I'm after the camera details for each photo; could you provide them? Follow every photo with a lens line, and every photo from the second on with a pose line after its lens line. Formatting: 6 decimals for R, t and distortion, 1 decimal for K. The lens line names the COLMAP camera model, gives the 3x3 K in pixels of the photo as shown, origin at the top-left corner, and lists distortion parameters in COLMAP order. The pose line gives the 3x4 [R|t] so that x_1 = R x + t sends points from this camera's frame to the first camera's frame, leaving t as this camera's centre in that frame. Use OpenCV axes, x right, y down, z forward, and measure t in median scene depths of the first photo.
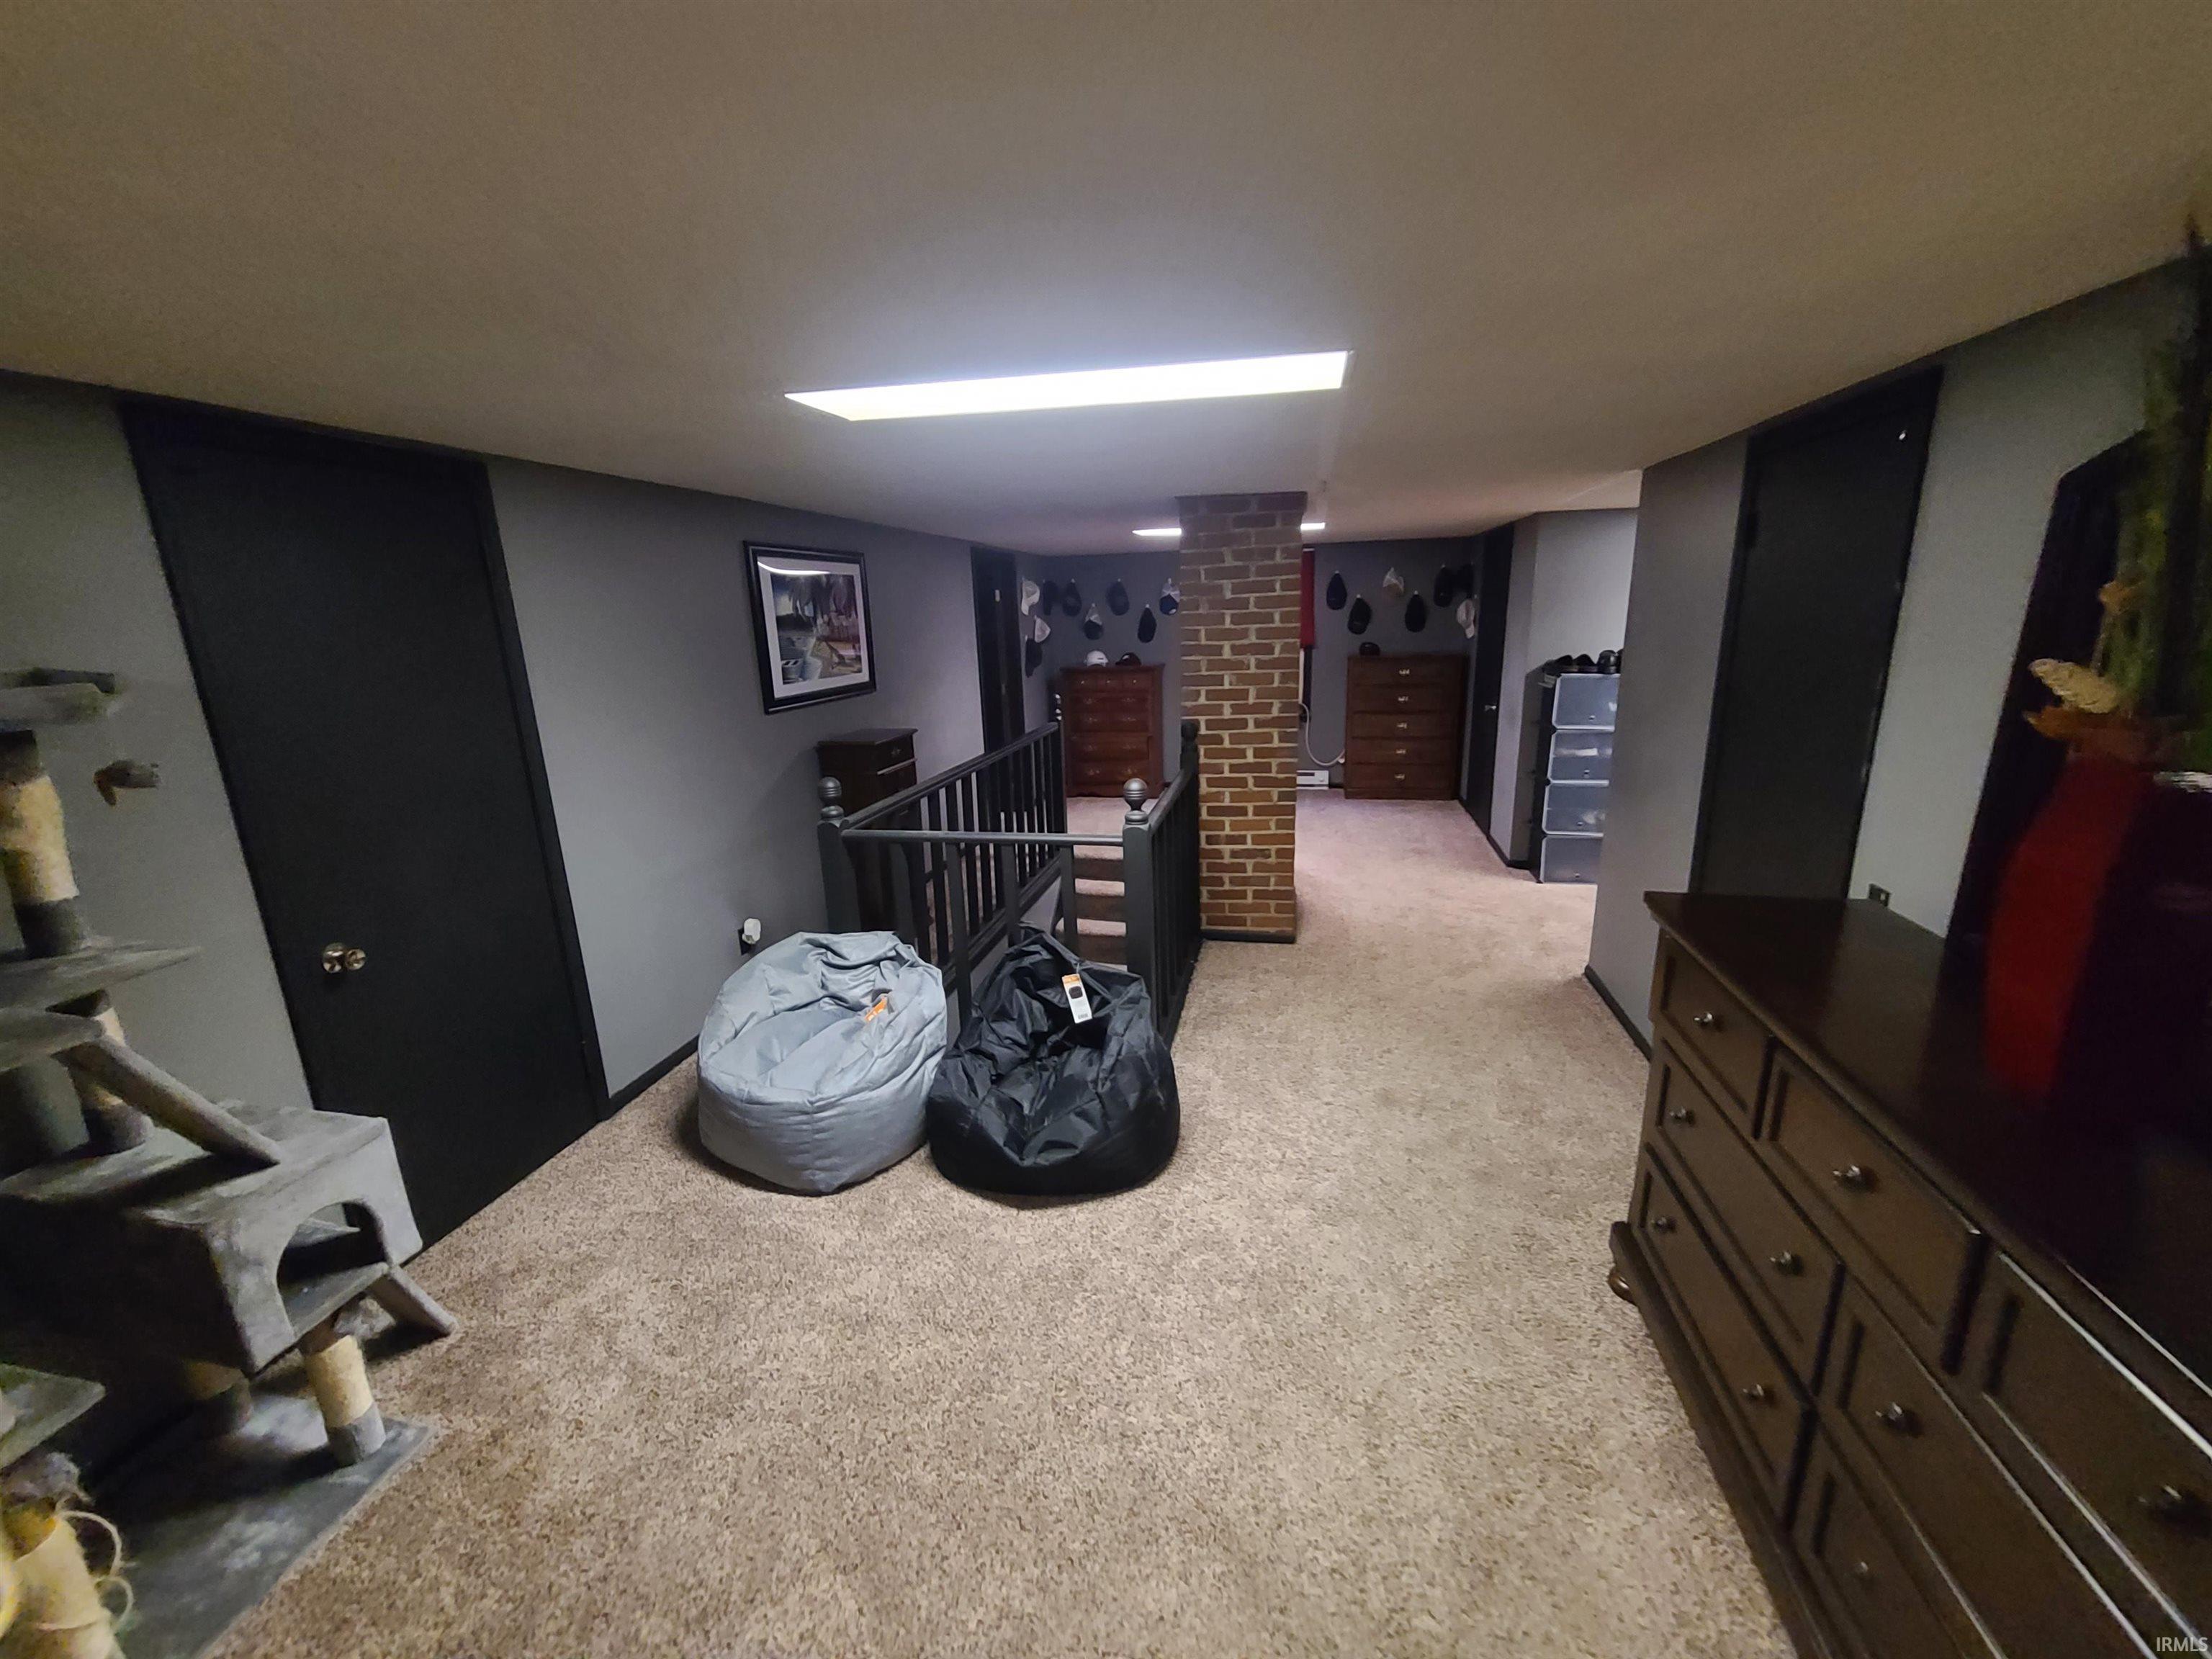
lens RADIAL K [[901.5, 0, 1105.8], [0, 901.5, 829.1], [0, 0, 1]] dist [0.001539, -0.000361]
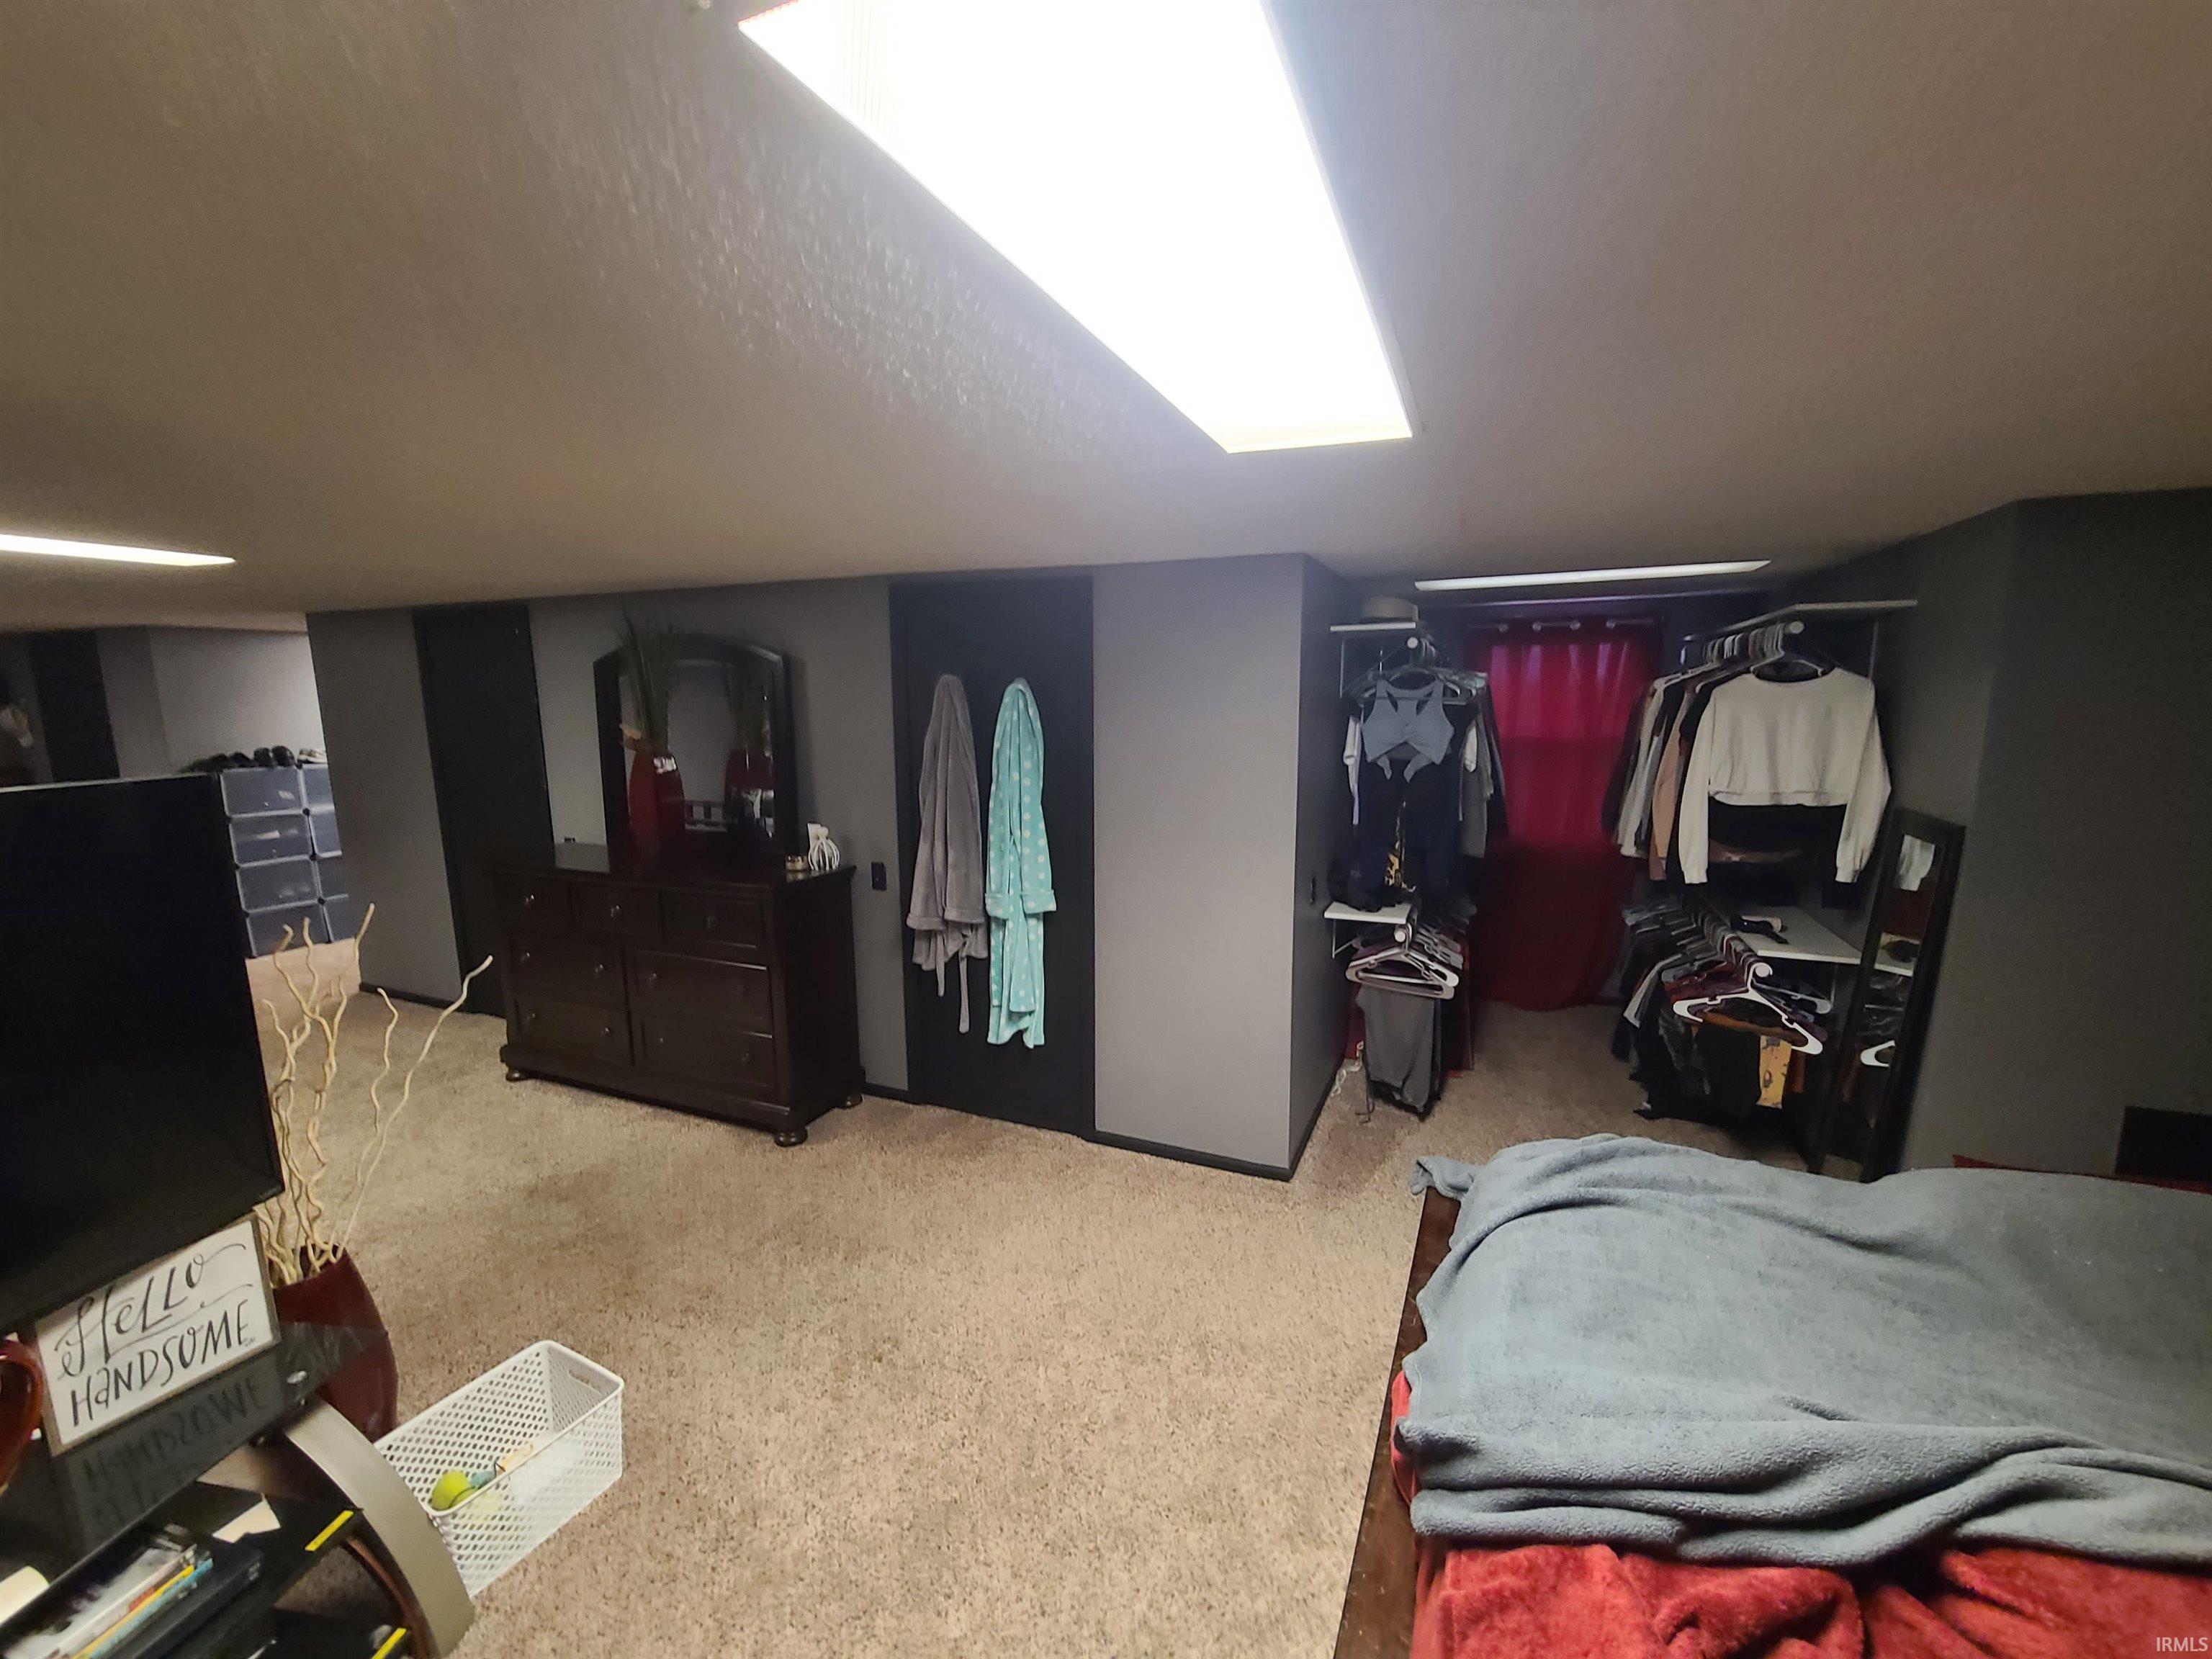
lens RADIAL K [[901.5, 0, 1105.0], [0, 901.5, 828.1], [0, 0, 1]] dist [0.001539, -0.000361]
pose [[0.195756, -0.115969, 0.973771, -0.486361], [0.236463, 0.969265, 0.067897, 0.102751], [-0.951717, 0.216970, 0.217162, -0.336181]]
